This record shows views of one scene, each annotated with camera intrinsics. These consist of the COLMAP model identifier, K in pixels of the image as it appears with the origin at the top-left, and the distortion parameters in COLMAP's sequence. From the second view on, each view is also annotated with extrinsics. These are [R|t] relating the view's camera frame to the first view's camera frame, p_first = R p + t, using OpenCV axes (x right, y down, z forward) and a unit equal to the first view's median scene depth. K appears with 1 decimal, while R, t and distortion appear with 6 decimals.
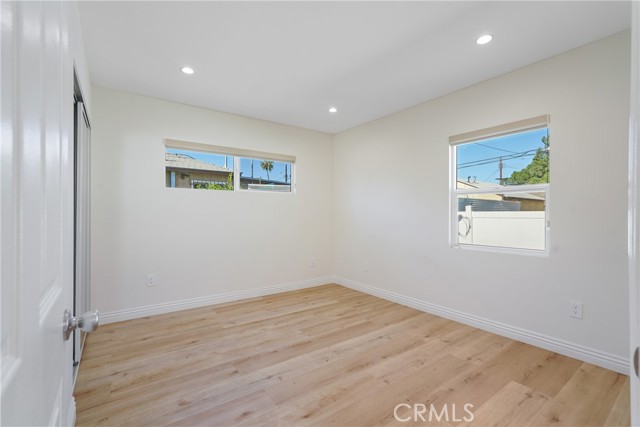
lens RADIAL K [[282.5, 0, 314.5], [0, 282.5, 215.2], [0, 0, 1]] dist [-0.012745, 0.006432]
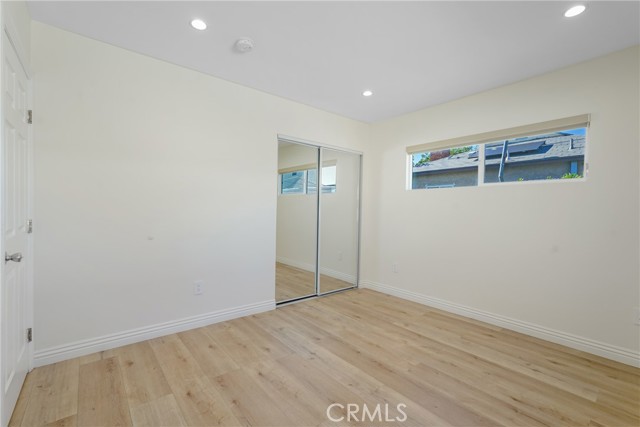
lens RADIAL K [[282.5, 0, 318.4], [0, 282.5, 214.5], [0, 0, 1]] dist [-0.012745, 0.006432]
pose [[0.067944, 0.014180, -0.997588, 0.677922], [-0.019170, 0.999733, 0.012904, -0.006420], [0.997505, 0.018247, 0.068197, 0.642709]]
